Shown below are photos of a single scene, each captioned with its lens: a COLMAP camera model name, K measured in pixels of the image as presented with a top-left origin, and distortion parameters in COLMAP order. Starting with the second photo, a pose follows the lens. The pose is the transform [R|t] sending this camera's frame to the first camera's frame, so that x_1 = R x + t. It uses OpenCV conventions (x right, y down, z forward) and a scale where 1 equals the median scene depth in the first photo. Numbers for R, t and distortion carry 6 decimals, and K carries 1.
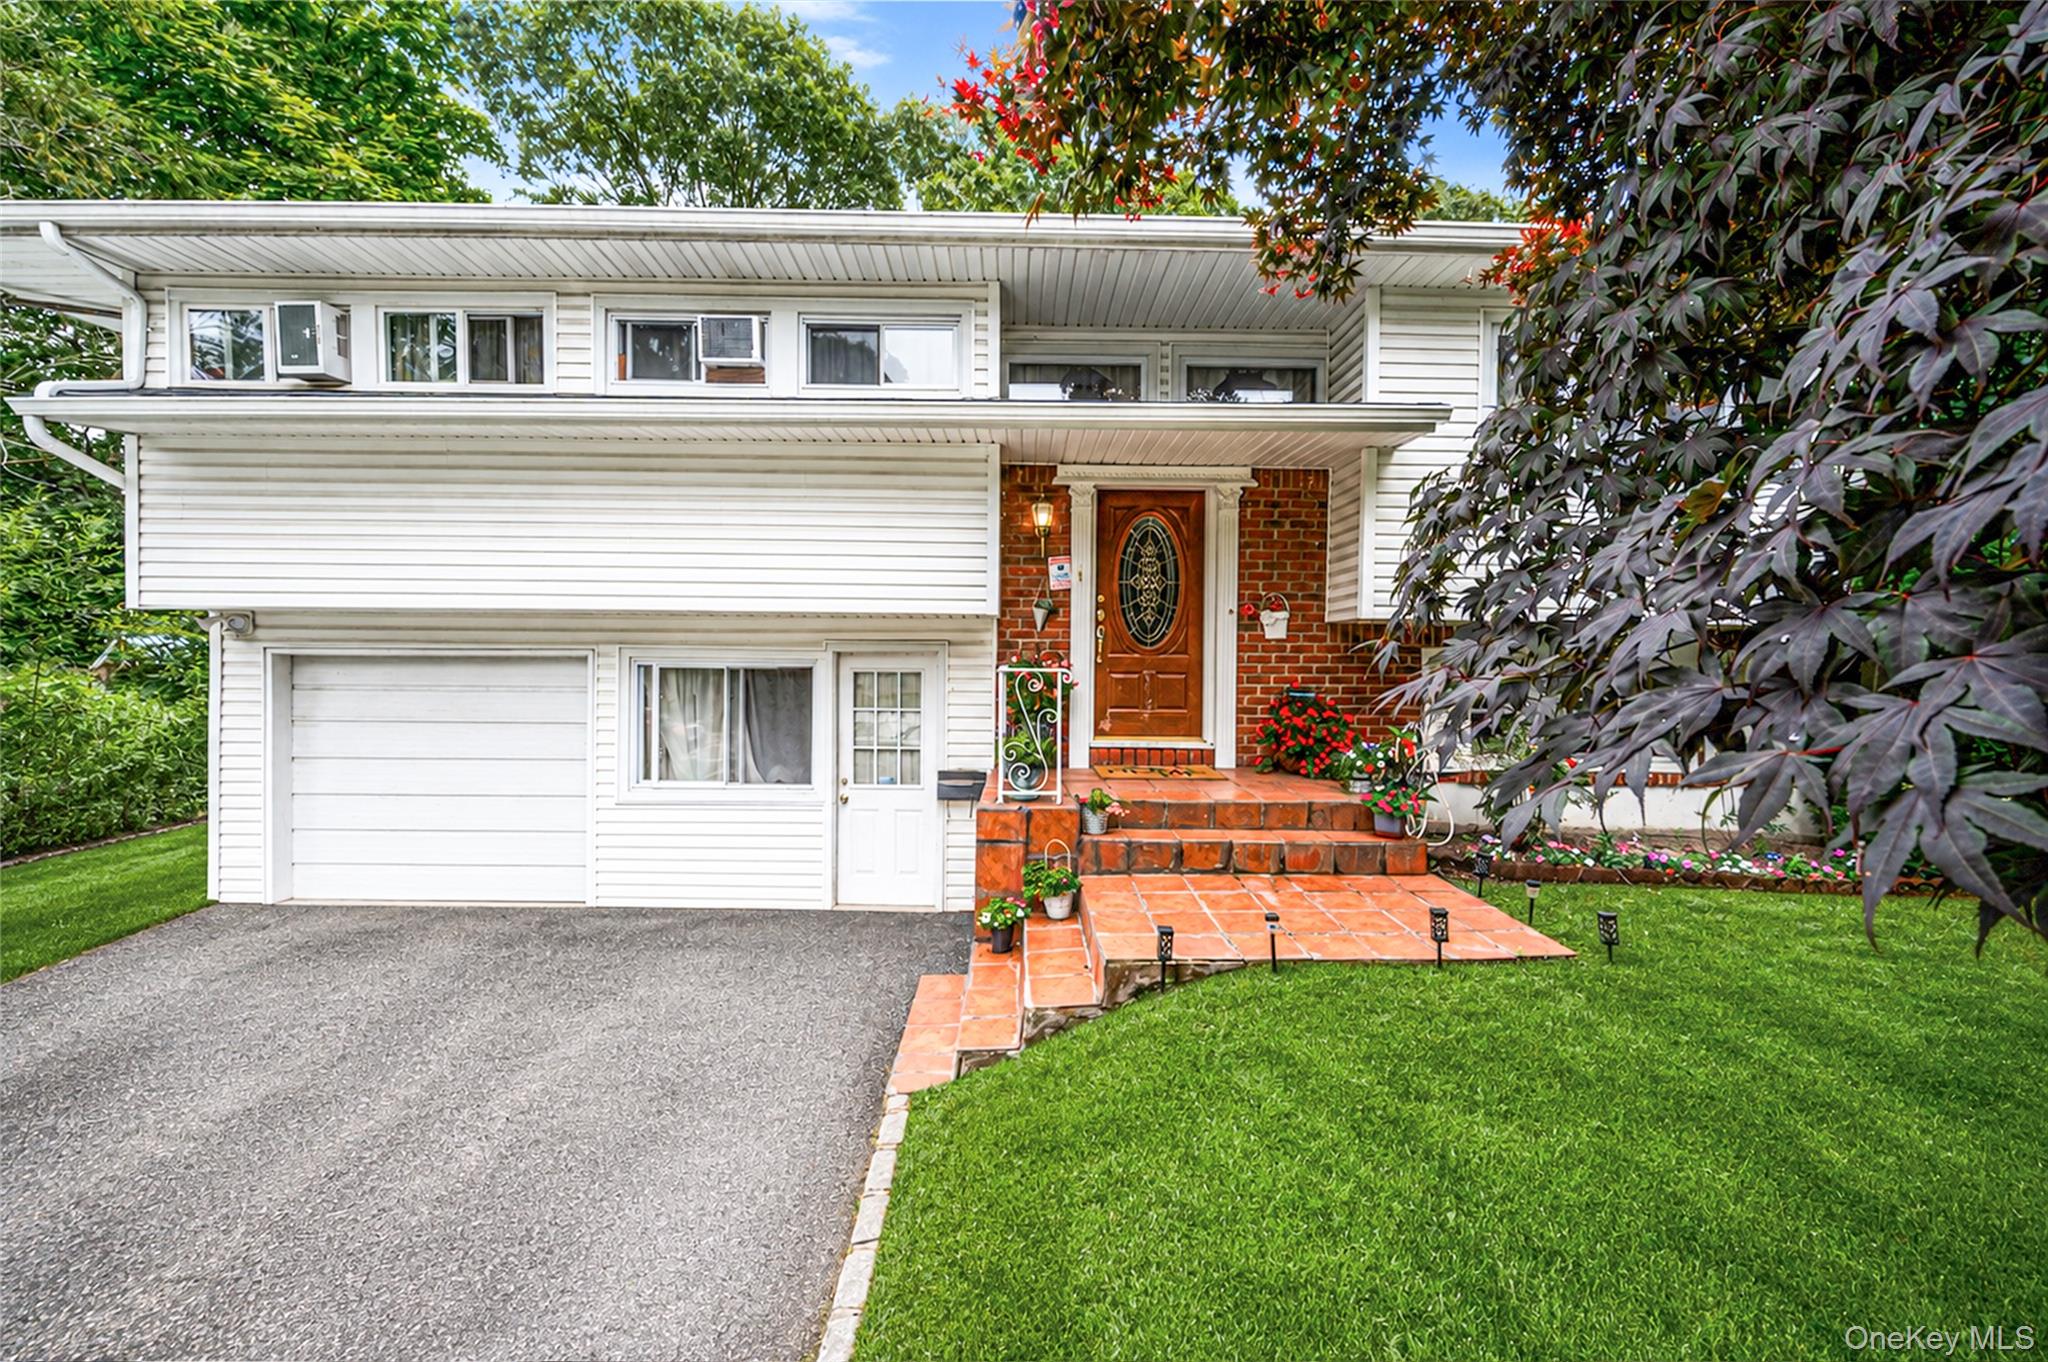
lens RADIAL K [[848.5, 0, 1024.0], [0, 848.5, 681.0], [0, 0, 1]] dist [0.001292, 0.000278]
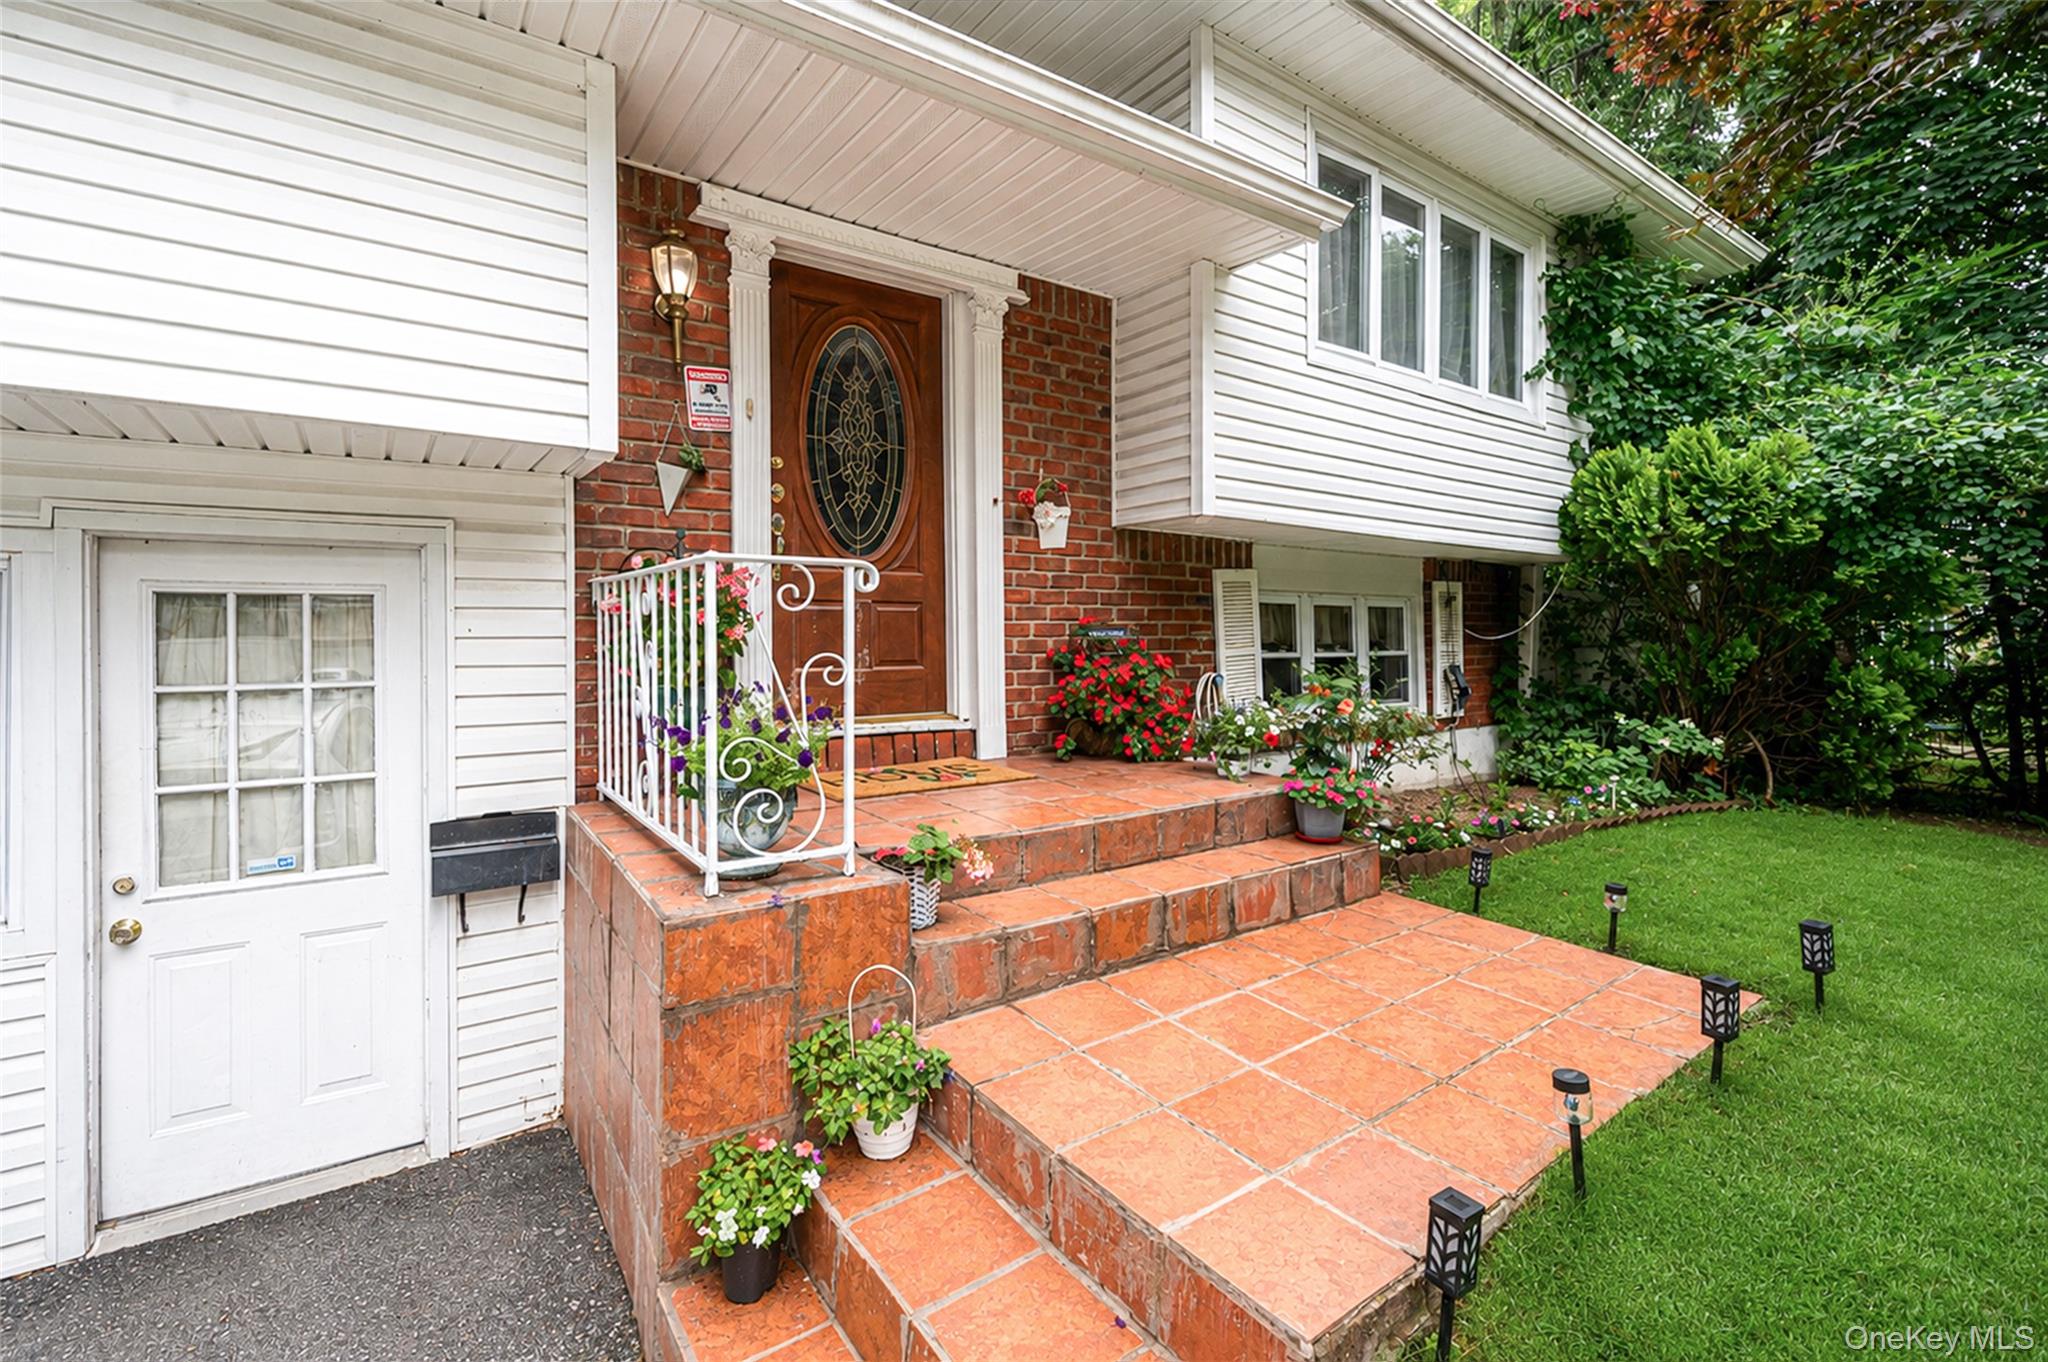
lens RADIAL K [[922.3, 0, 1022.6], [0, 922.3, 639.3], [0, 0, 1]] dist [-0.002837, -0.000572]
pose [[0.816363, -0.013485, 0.577382, -0.123735], [0.026764, 0.999537, -0.014497, 0.027855], [-0.576919, 0.027288, 0.816345, 0.450646]]
